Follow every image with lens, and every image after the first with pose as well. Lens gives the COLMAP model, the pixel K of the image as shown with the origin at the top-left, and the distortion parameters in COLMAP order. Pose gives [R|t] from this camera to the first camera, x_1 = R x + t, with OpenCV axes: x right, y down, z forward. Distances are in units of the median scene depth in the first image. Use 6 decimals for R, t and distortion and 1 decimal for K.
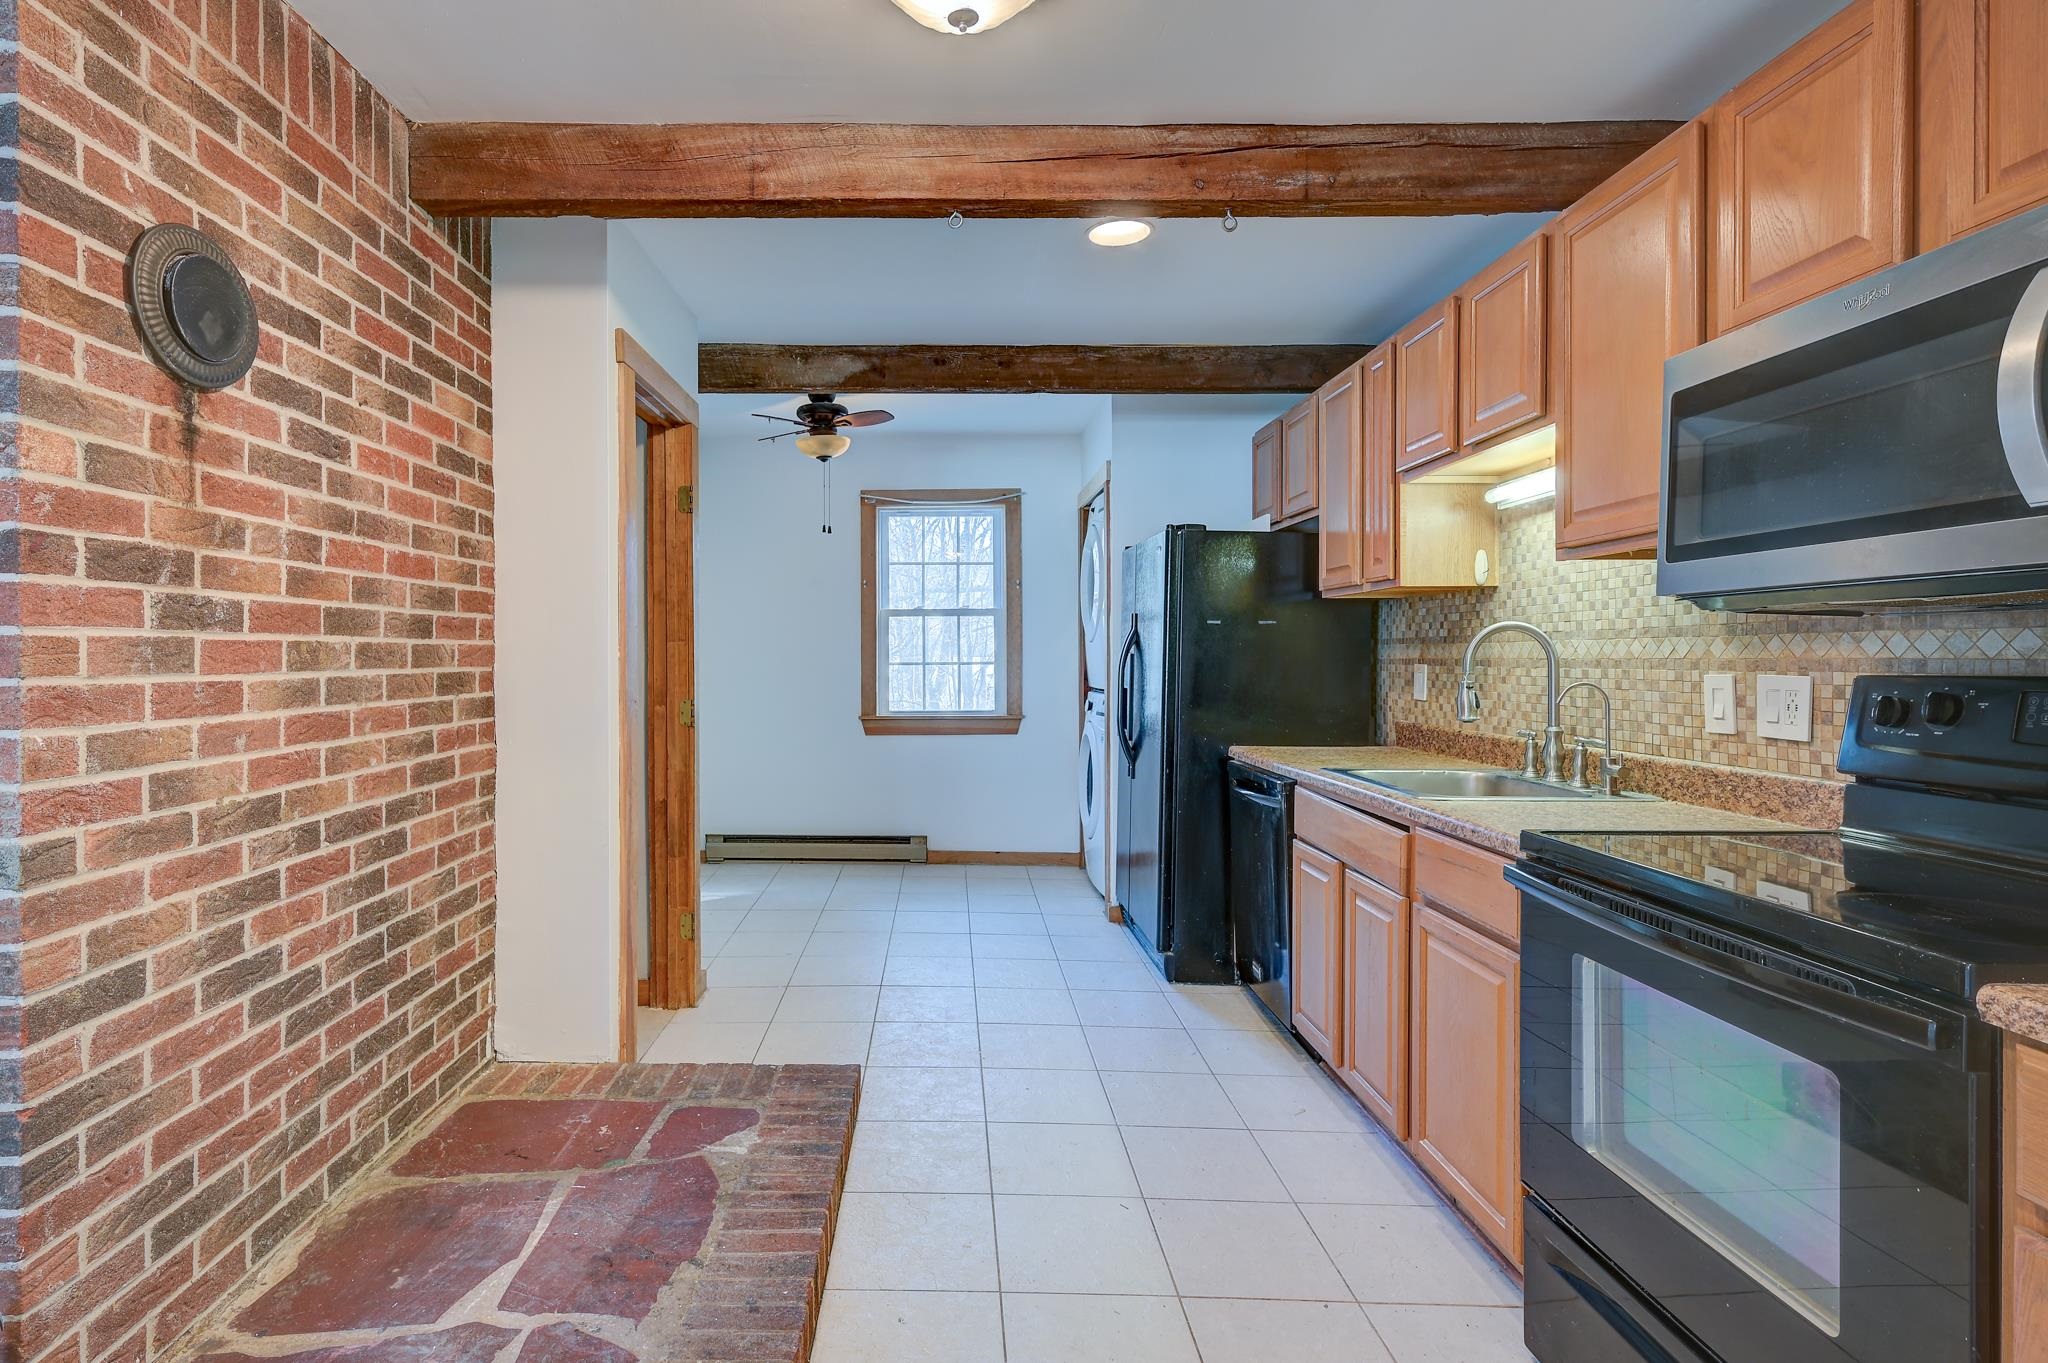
lens RADIAL K [[1026.2, 0, 918.2], [0, 1026.2, 657.6], [0, 0, 1]] dist [-0.000862, 0.000107]
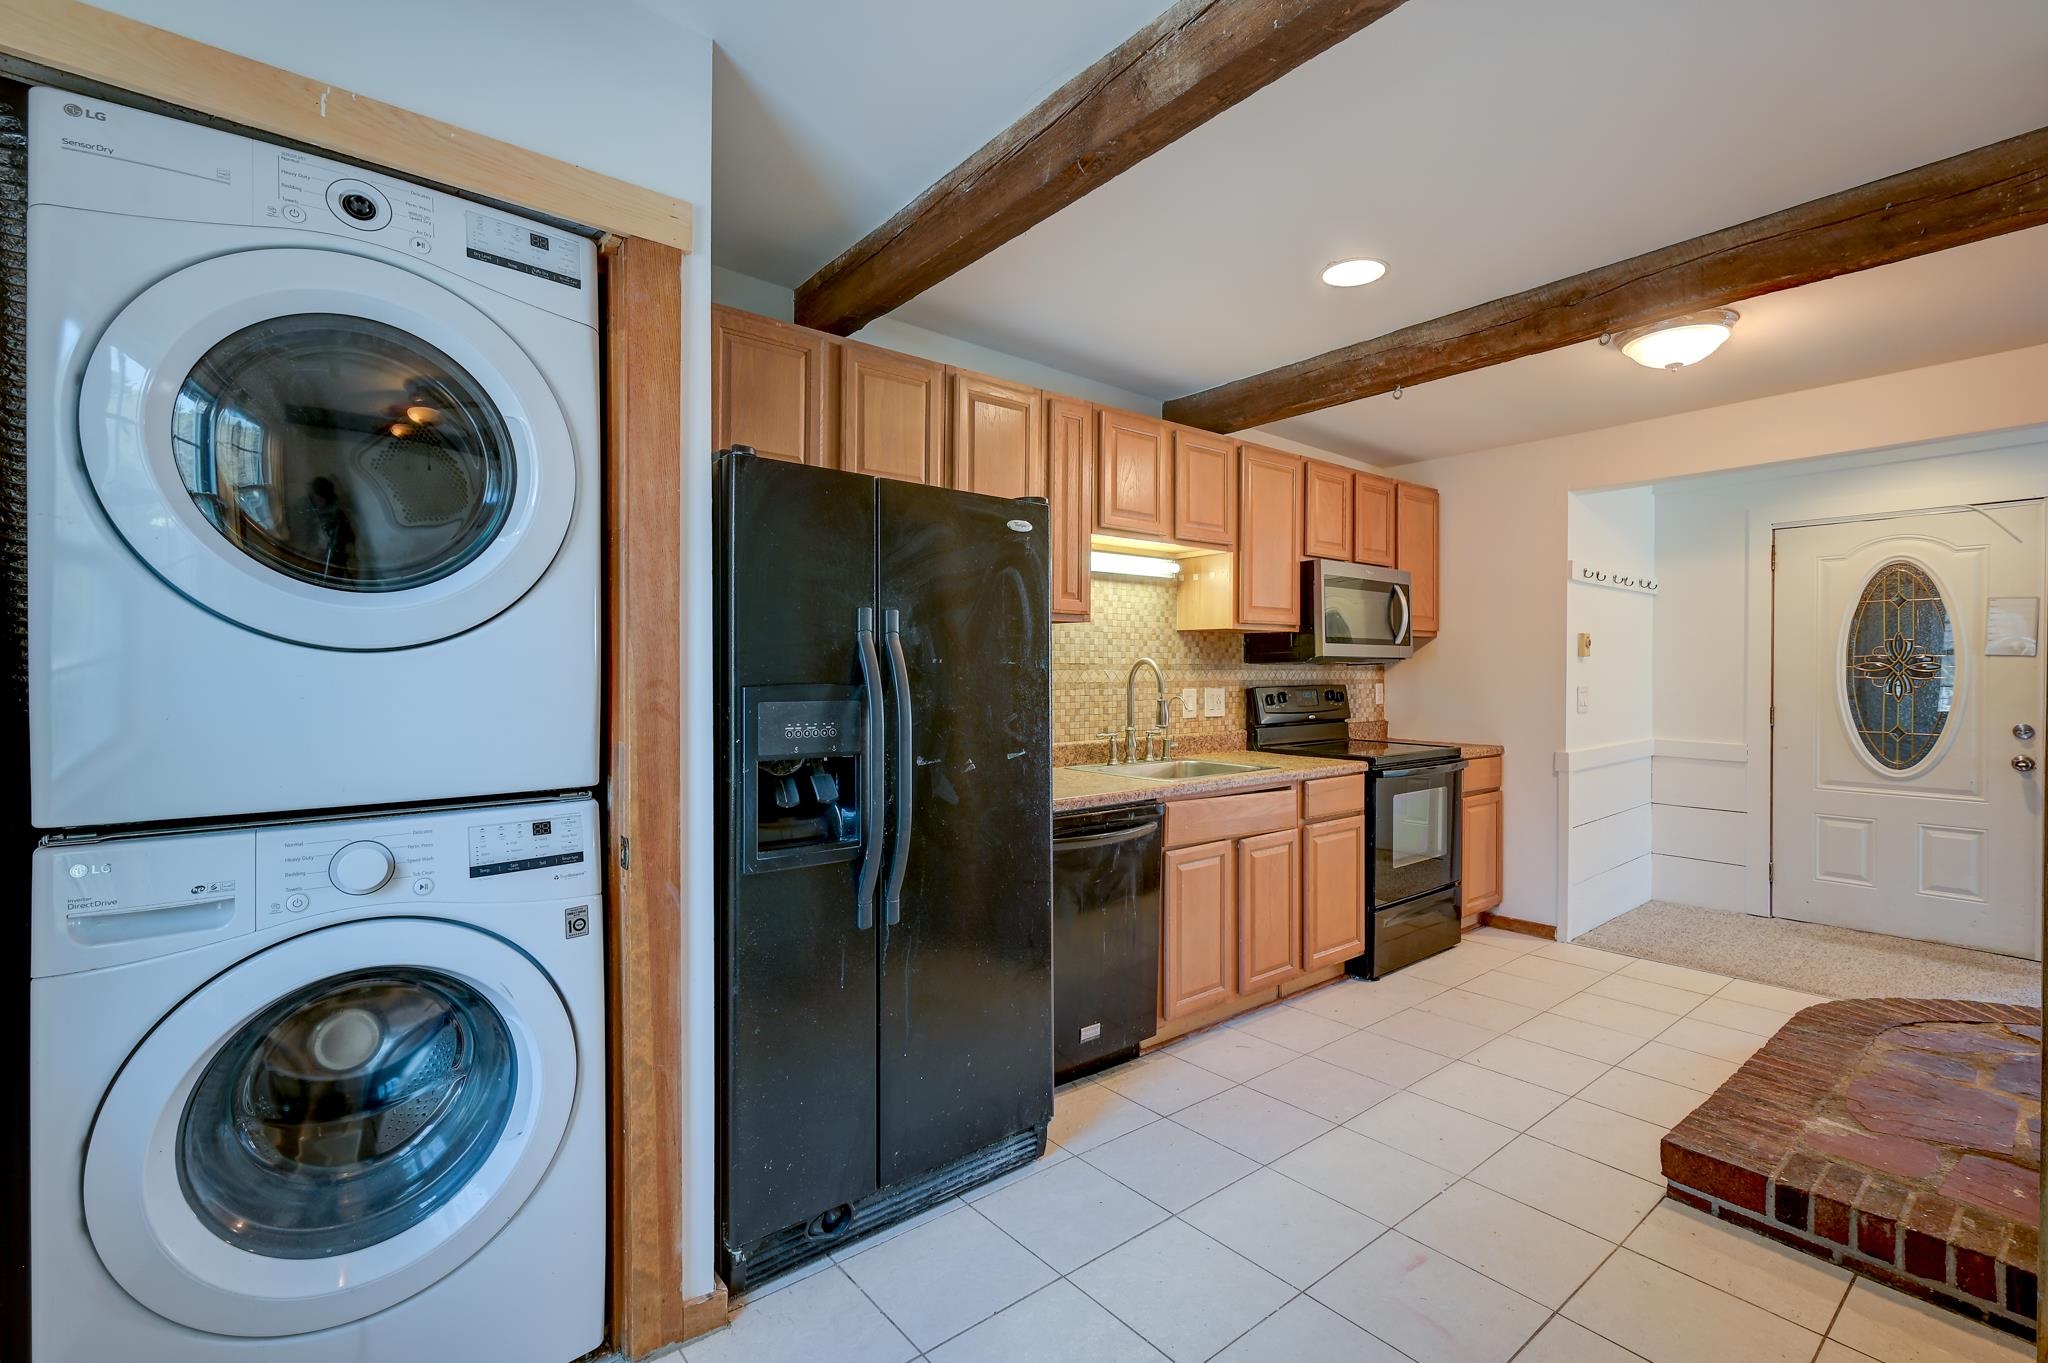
lens RADIAL K [[910.5, 0, 1026.4], [0, 910.5, 673.0], [0, 0, 1]] dist [-0.001904, 0.000245]
pose [[-0.651423, -0.000999, 0.758714, -0.359695], [0.001152, 0.999997, 0.002305, -0.019006], [-0.758714, 0.002375, -0.651419, 2.325406]]
